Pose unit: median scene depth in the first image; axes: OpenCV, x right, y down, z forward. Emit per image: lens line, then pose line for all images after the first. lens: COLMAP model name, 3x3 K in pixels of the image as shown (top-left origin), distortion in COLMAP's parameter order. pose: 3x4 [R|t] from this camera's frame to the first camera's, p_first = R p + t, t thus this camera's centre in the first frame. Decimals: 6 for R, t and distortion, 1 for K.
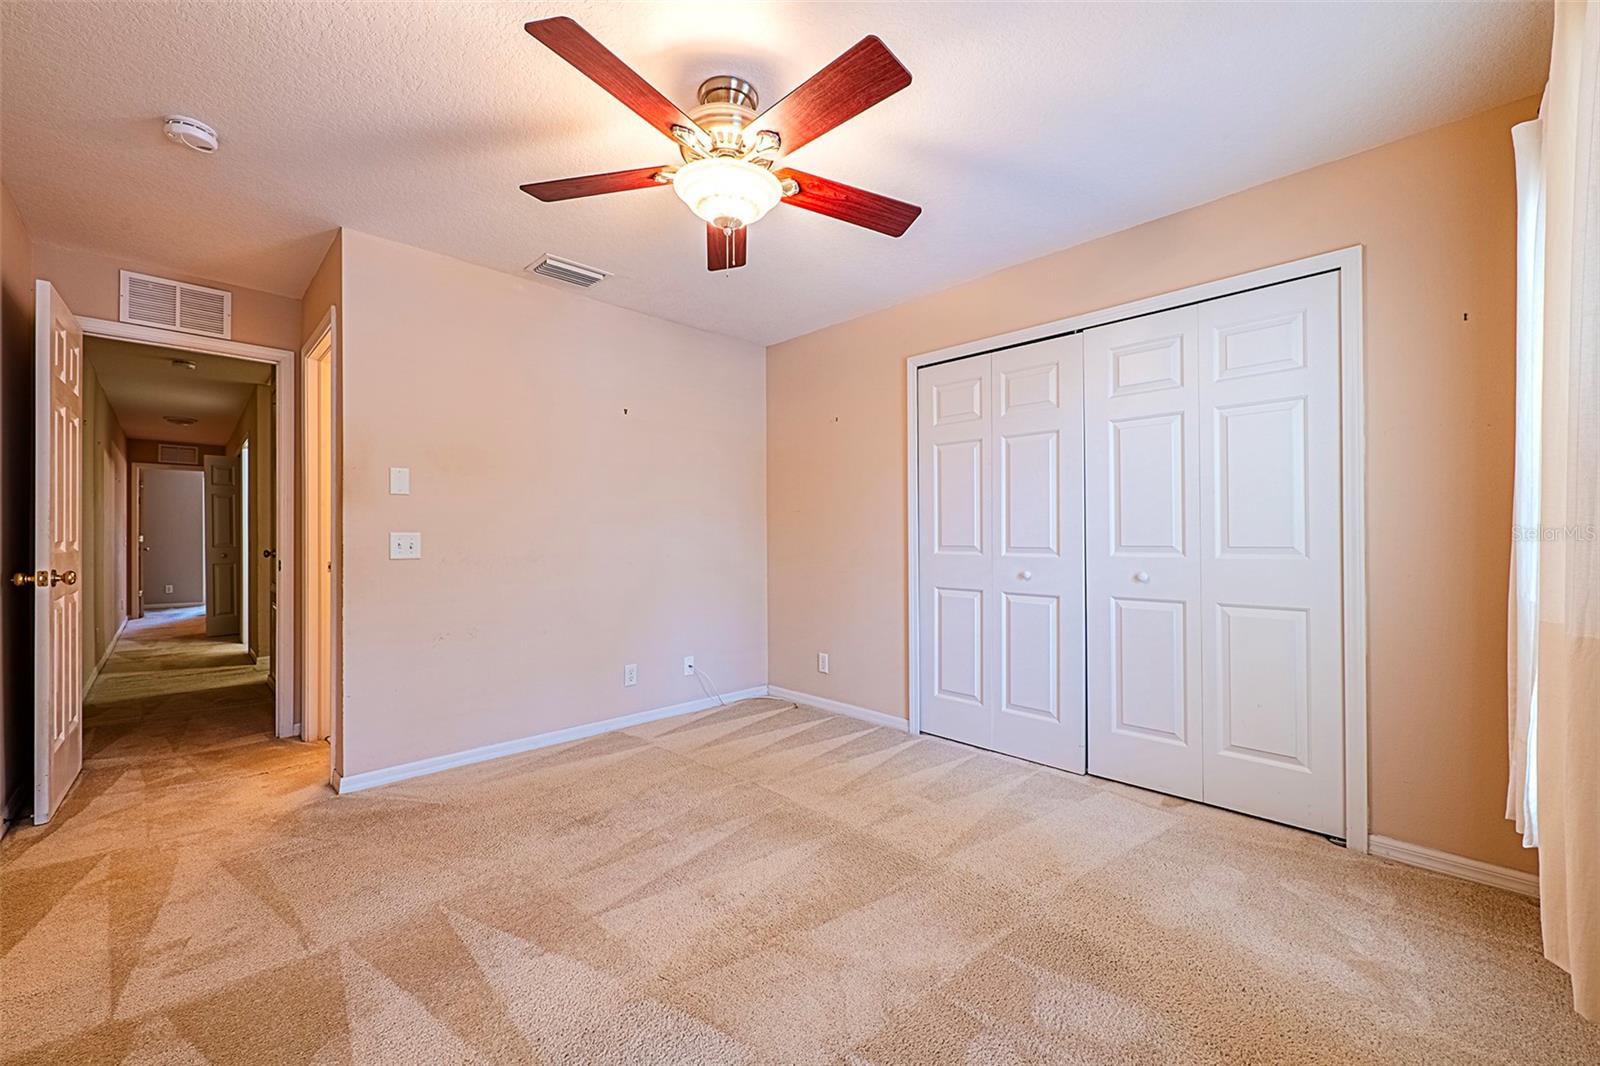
lens RADIAL K [[647.7, 0, 804.9], [0, 647.7, 528.2], [0, 0, 1]] dist [-0.002258, -0.000983]
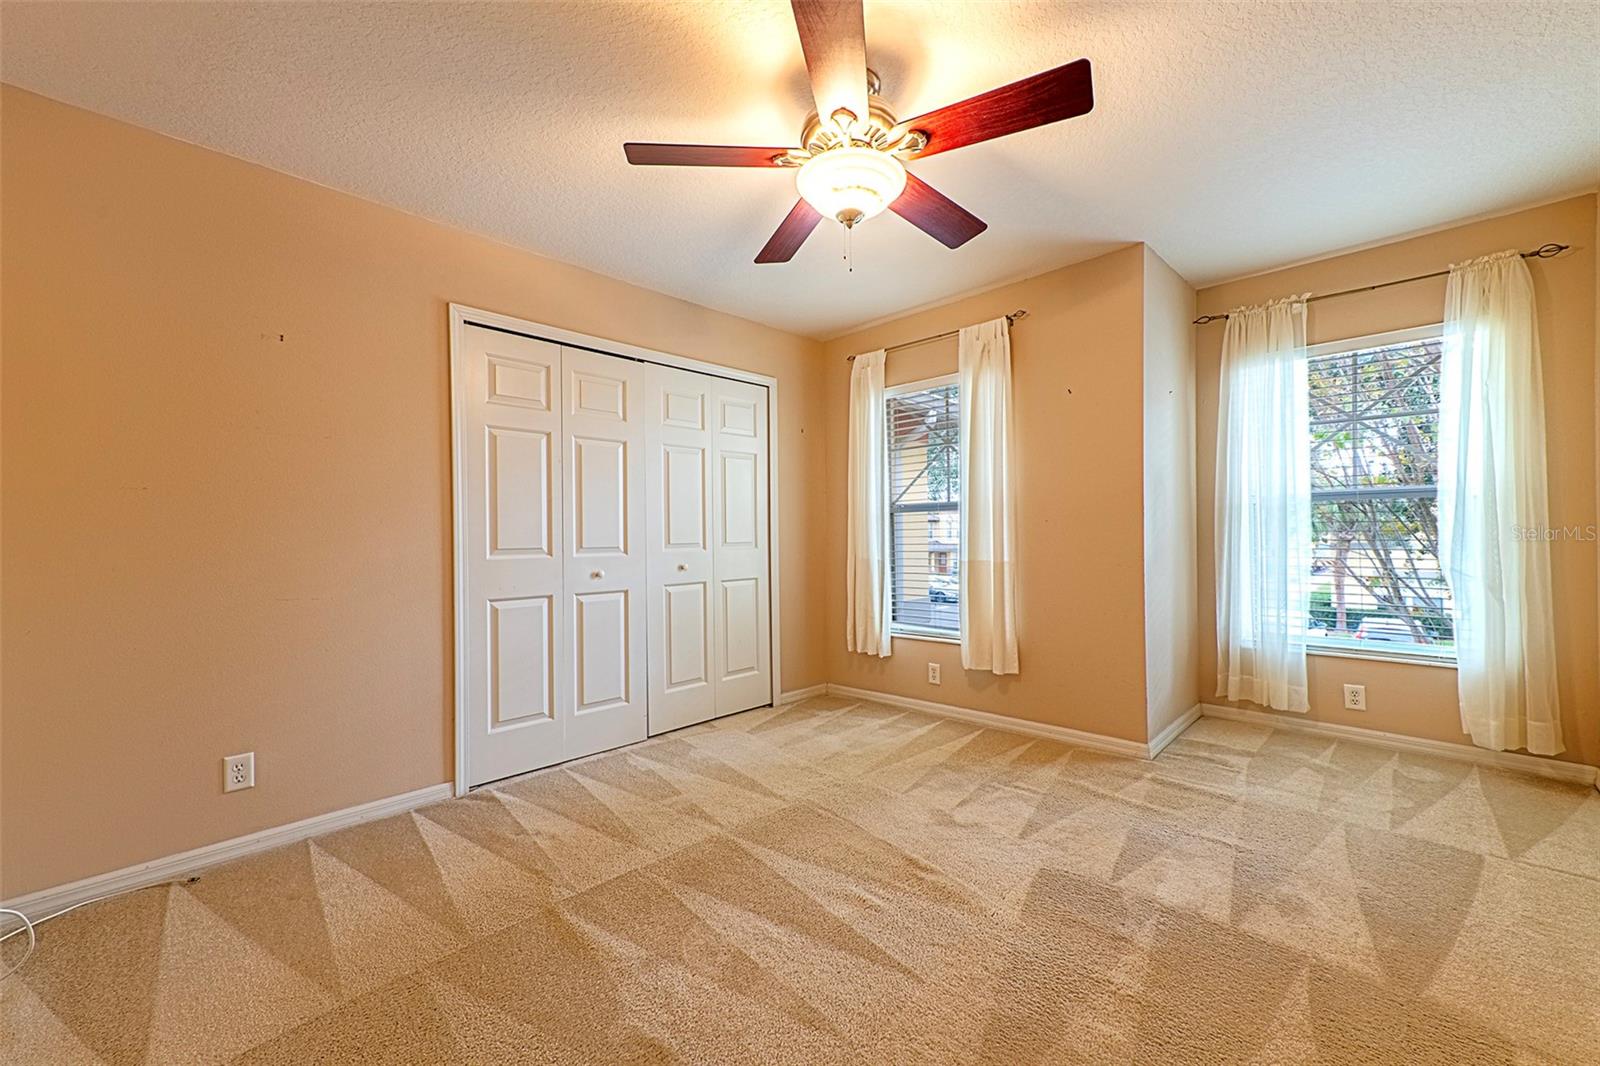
lens RADIAL K [[647.7, 0, 789.5], [0, 647.7, 538.5], [0, 0, 1]] dist [-0.002258, -0.000983]
pose [[-0.040947, 0.002861, 0.999157, -0.800363], [0.002151, 0.999994, -0.002775, 0.020349], [-0.999159, 0.002036, -0.040953, 0.832427]]
